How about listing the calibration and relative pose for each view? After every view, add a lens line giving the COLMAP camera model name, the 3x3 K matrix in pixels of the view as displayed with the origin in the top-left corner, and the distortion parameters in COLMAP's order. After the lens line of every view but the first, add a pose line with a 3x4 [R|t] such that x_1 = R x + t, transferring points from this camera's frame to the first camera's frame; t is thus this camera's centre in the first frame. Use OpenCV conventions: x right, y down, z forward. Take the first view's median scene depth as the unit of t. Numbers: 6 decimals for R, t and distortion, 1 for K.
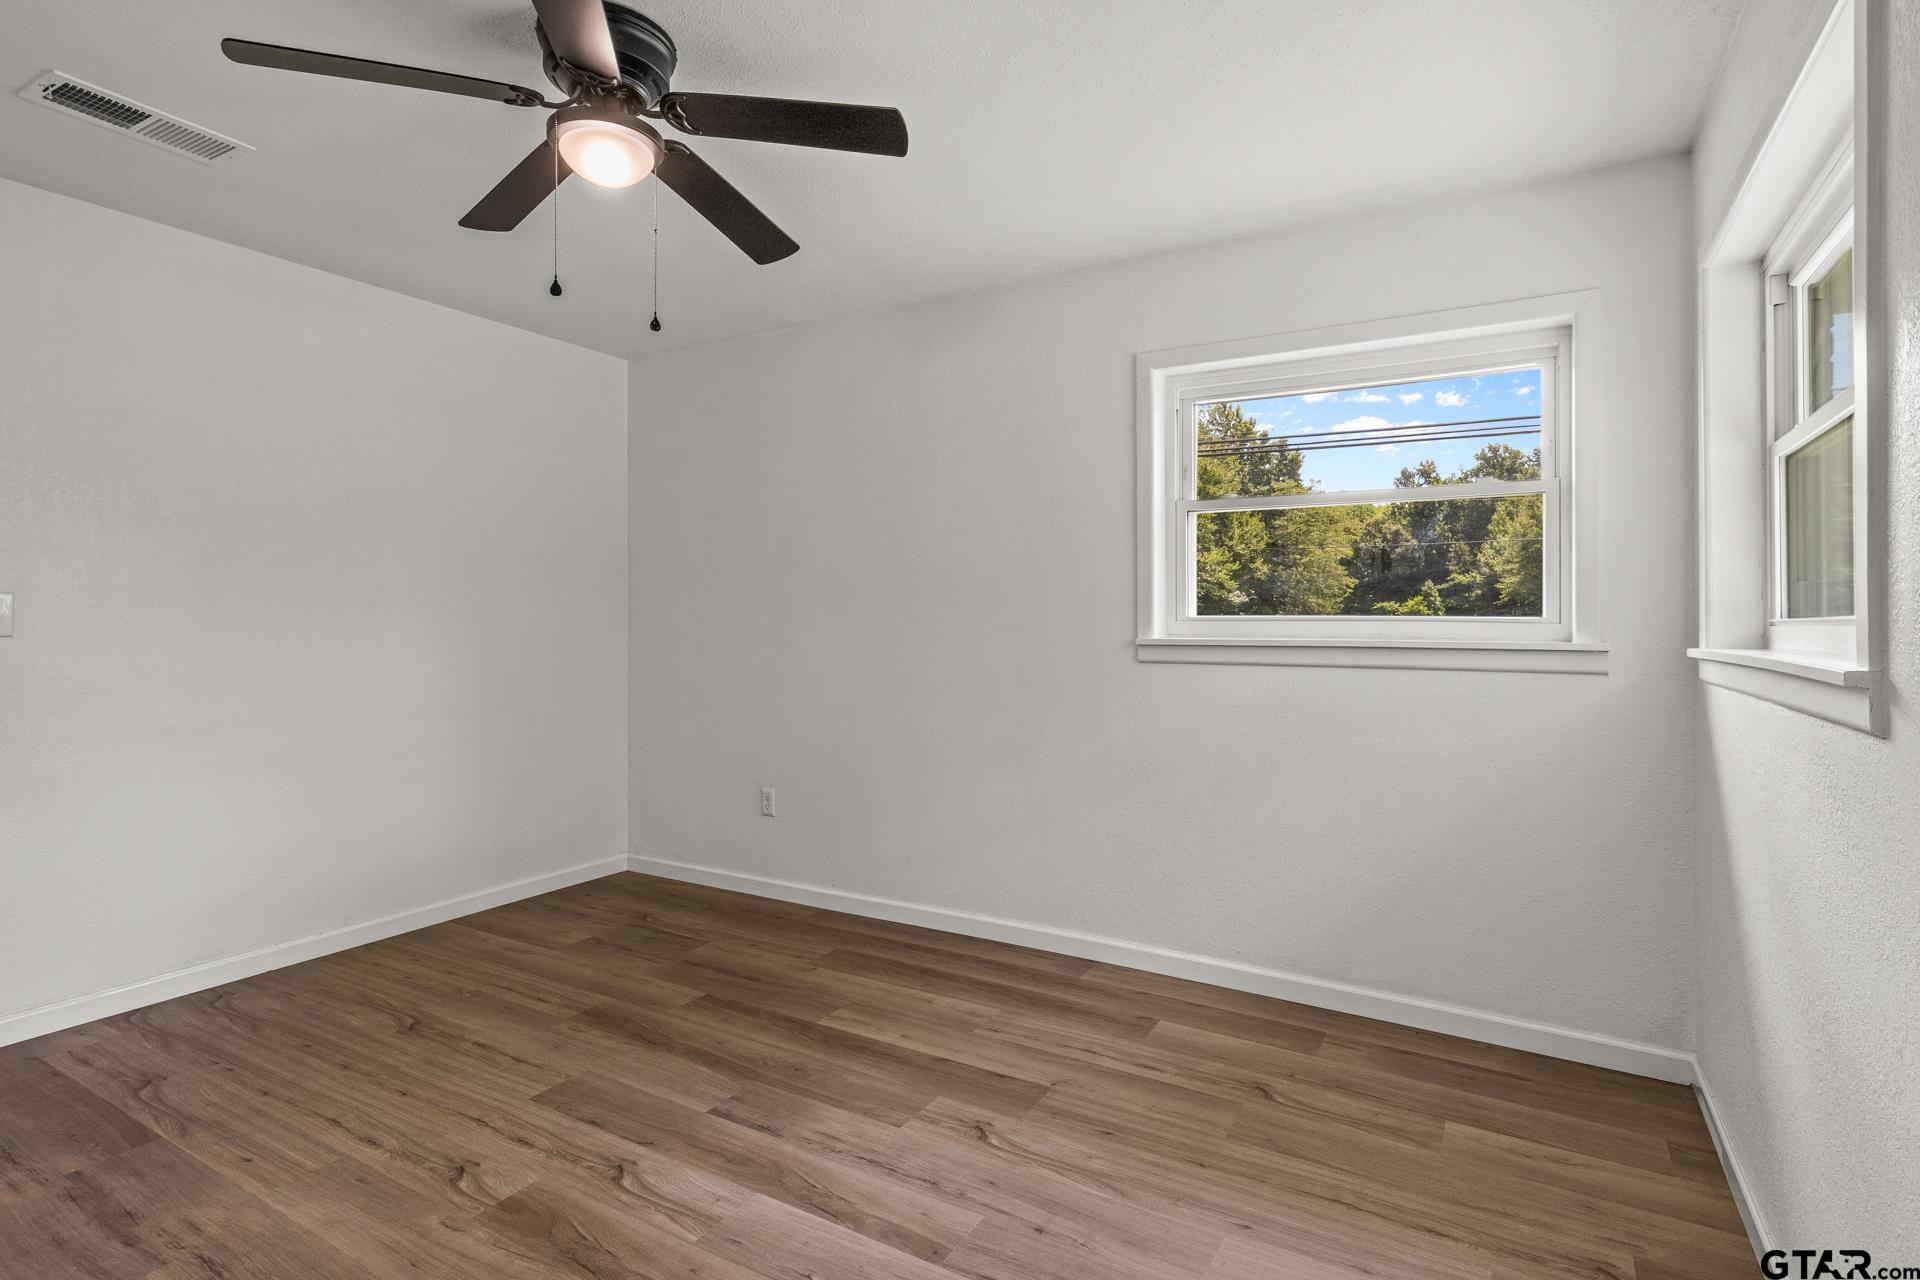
lens RADIAL K [[955.9, 0, 1000.1], [0, 955.9, 623.6], [0, 0, 1]] dist [0.006242, 0.000026]
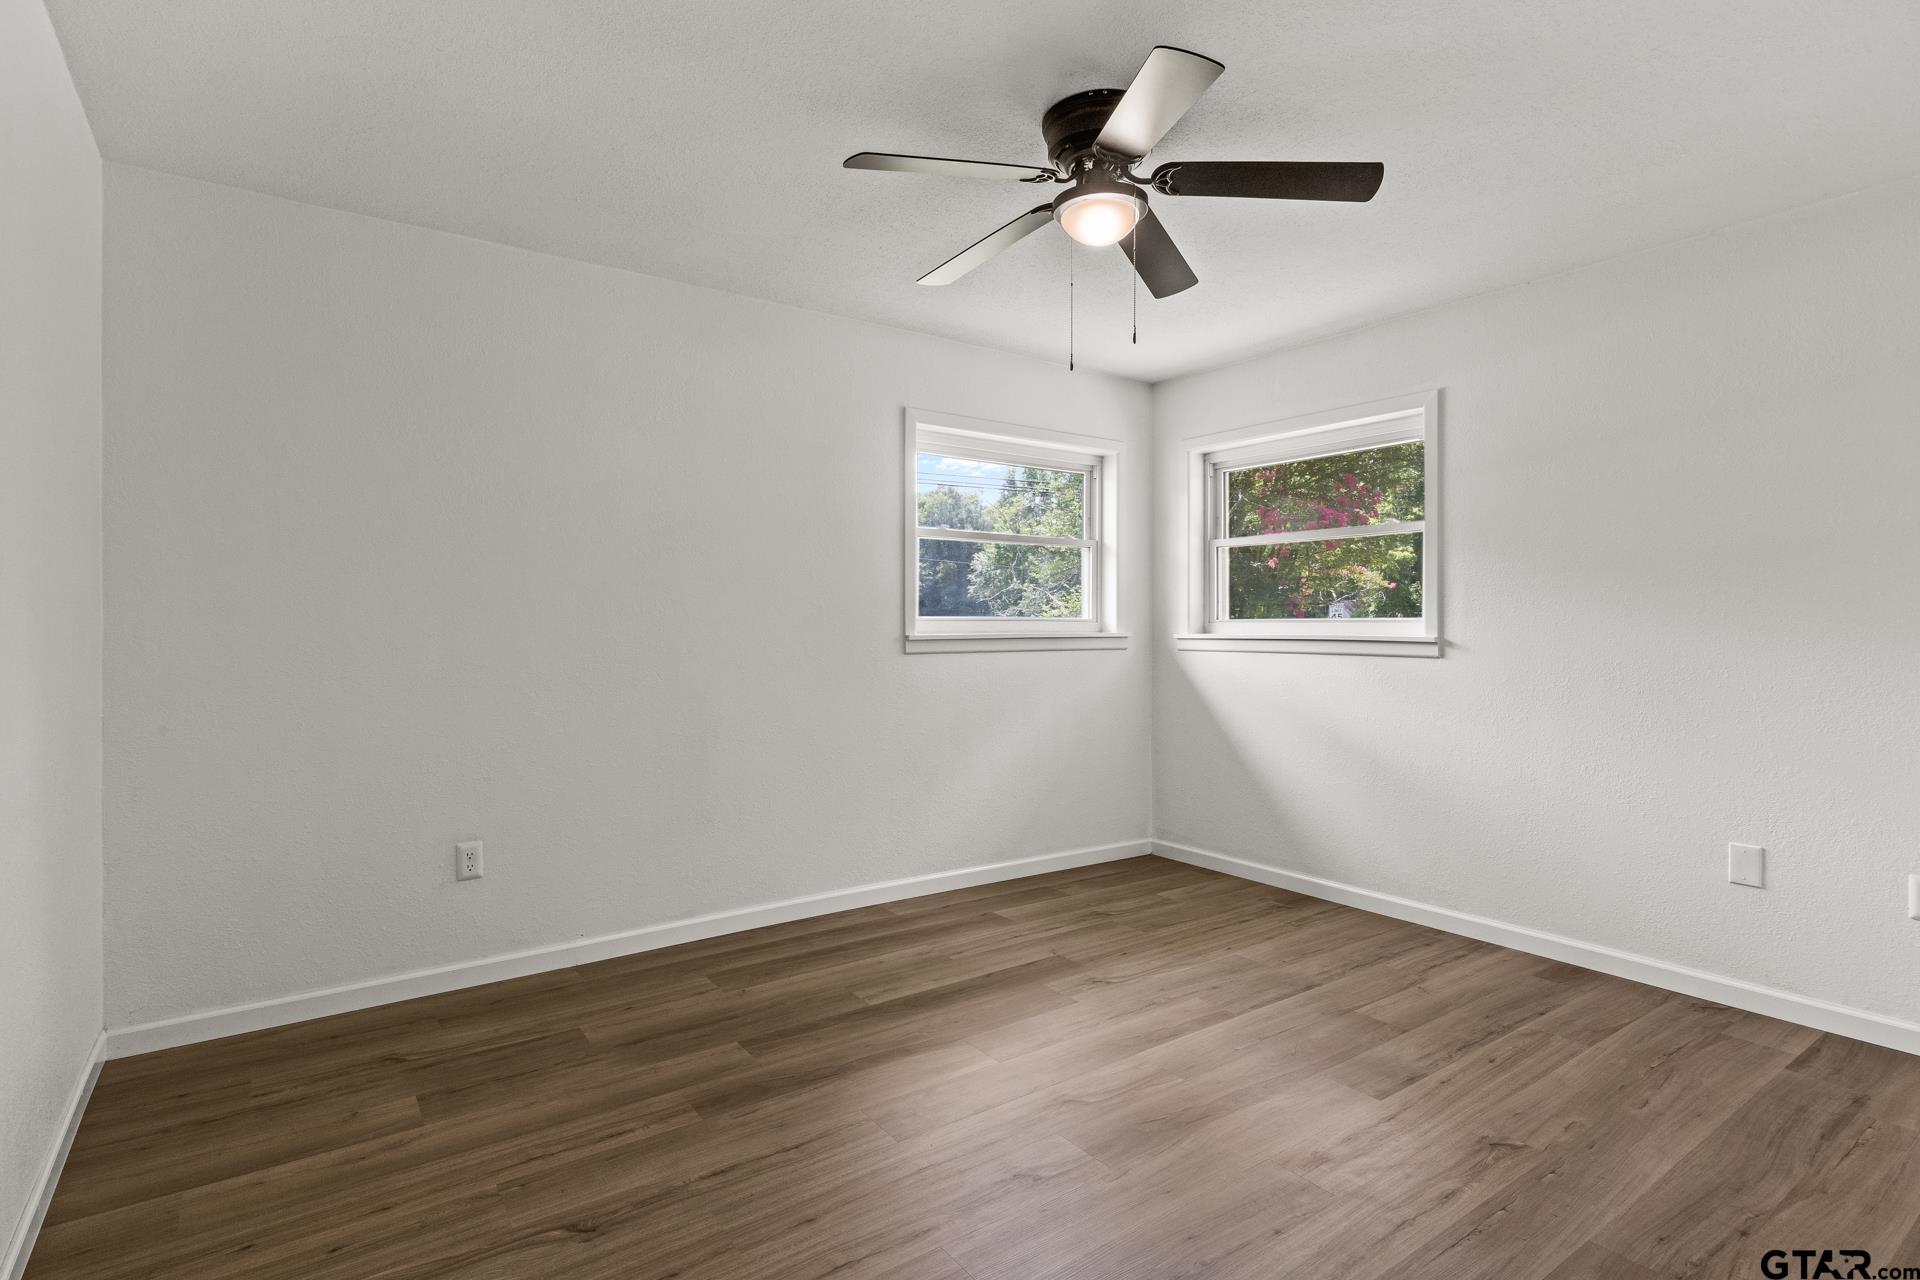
lens RADIAL K [[955.9, 0, 955.4], [0, 955.9, 634.6], [0, 0, 1]] dist [0.006242, 0.000026]
pose [[0.413858, -0.016176, 0.910198, -1.039667], [0.000952, 0.999849, 0.017336, -0.006838], [-0.910341, -0.006308, 0.413811, 0.456721]]
